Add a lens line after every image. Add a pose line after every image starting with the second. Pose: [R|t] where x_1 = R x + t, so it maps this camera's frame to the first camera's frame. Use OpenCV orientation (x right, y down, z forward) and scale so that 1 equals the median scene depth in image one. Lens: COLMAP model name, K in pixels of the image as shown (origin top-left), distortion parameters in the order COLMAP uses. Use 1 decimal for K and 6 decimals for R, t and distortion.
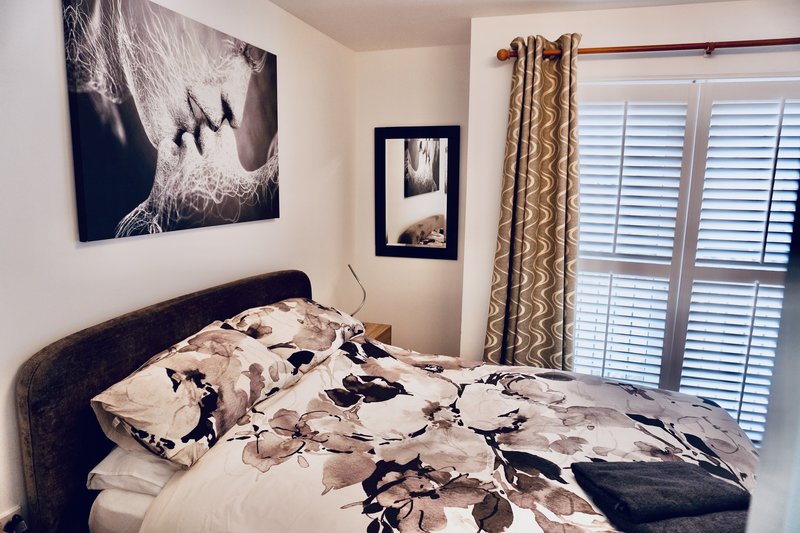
lens RADIAL K [[544.0, 0, 400.5], [0, 544.0, 263.7], [0, 0, 1]] dist [-0.040861, 0.025742]
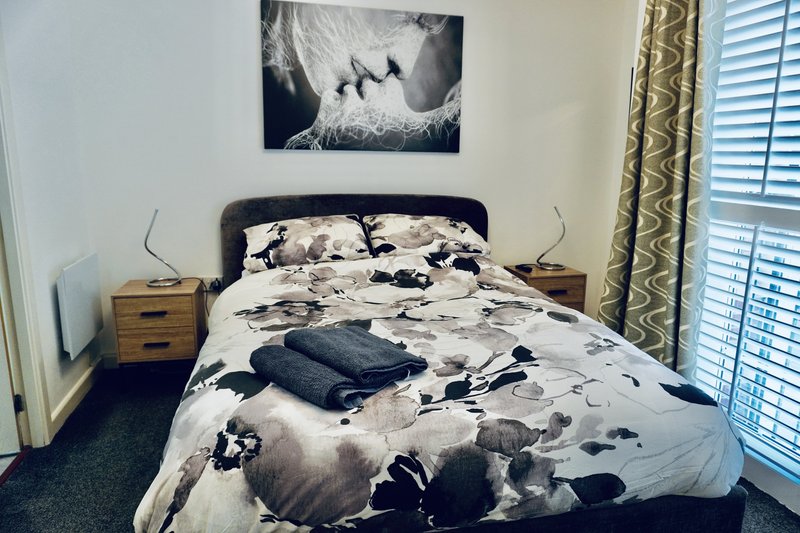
lens RADIAL K [[544.0, 0, 392.3], [0, 544.0, 262.9], [0, 0, 1]] dist [-0.040861, 0.025742]
pose [[0.508020, 0.146521, -0.848792, 0.983497], [-0.139151, 0.986442, 0.086998, 0.094297], [0.850031, 0.073914, 0.521521, 0.338987]]
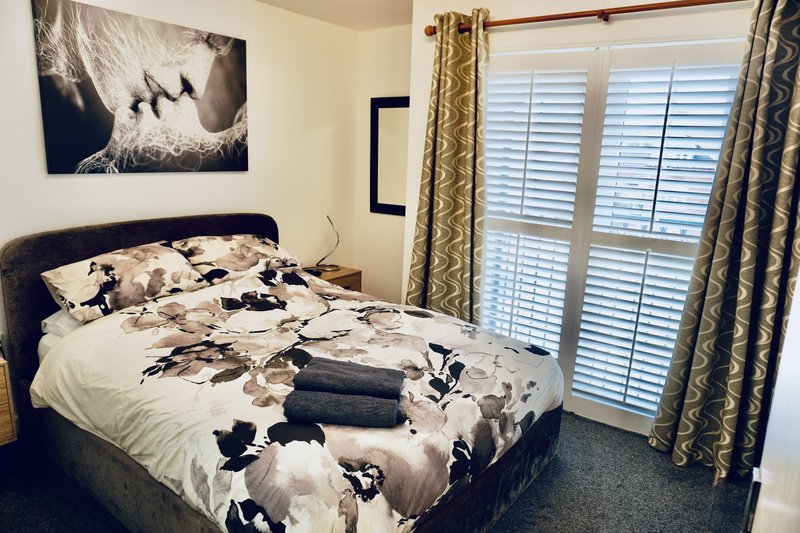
lens RADIAL K [[544.0, 0, 400.6], [0, 544.0, 266.7], [0, 0, 1]] dist [-0.040861, 0.025742]
pose [[0.948150, 0.086471, -0.305834, 0.667725], [-0.071090, 0.995597, 0.061101, 0.044828], [0.309771, -0.036191, 0.950122, -0.122896]]
